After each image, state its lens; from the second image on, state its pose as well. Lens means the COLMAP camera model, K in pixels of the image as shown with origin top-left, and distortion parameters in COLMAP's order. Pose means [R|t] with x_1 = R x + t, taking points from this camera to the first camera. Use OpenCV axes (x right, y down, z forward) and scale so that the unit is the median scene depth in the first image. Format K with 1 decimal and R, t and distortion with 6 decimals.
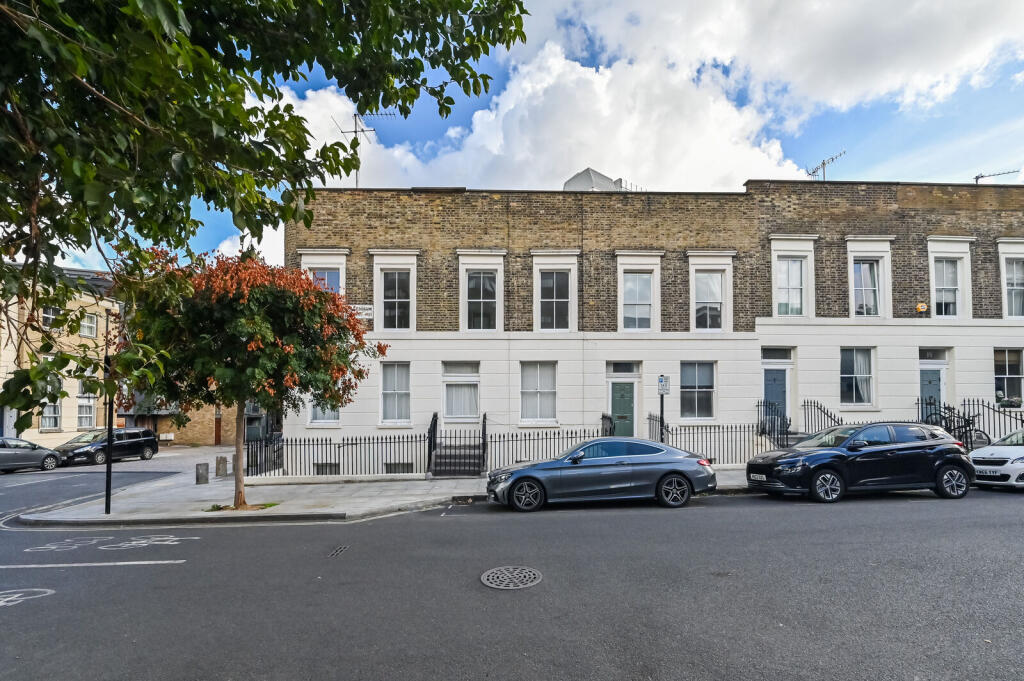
lens RADIAL K [[438.8, 0, 512.0], [0, 438.8, 377.0], [0, 0, 1]] dist [-0.000526, -0.000410]
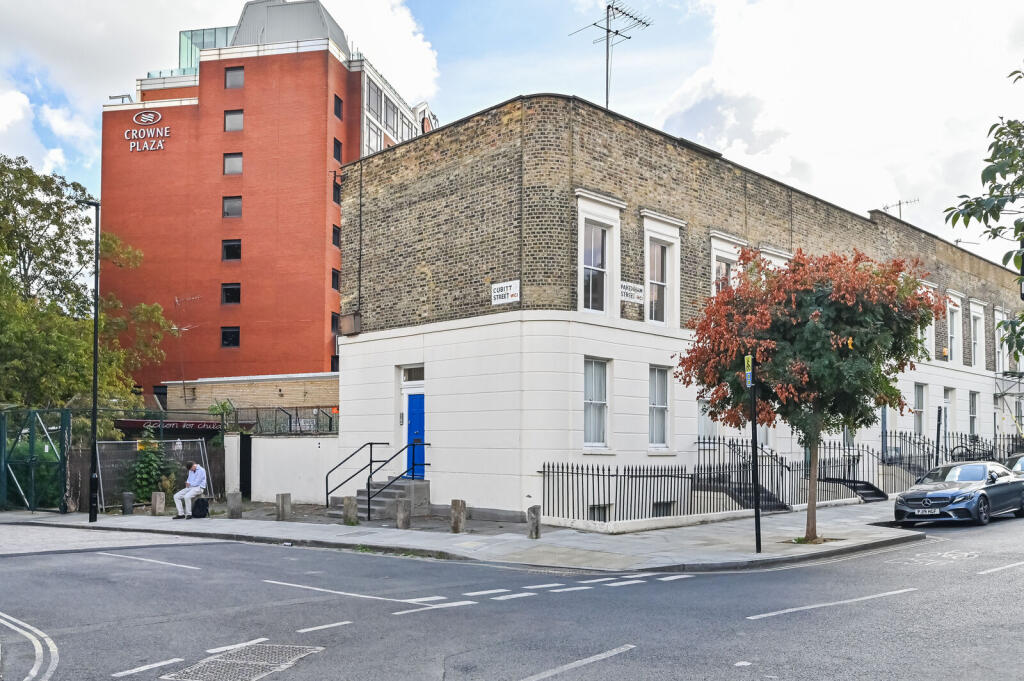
lens RADIAL K [[904.5, 0, 512.0], [0, 904.5, 340.5], [0, 0, 1]] dist [0.003406, 0.005188]
pose [[0.734363, 0.095317, 0.672031, -1.468752], [-0.091650, 0.994948, -0.040968, 0.010144], [-0.672541, -0.031506, 0.739389, 0.022676]]
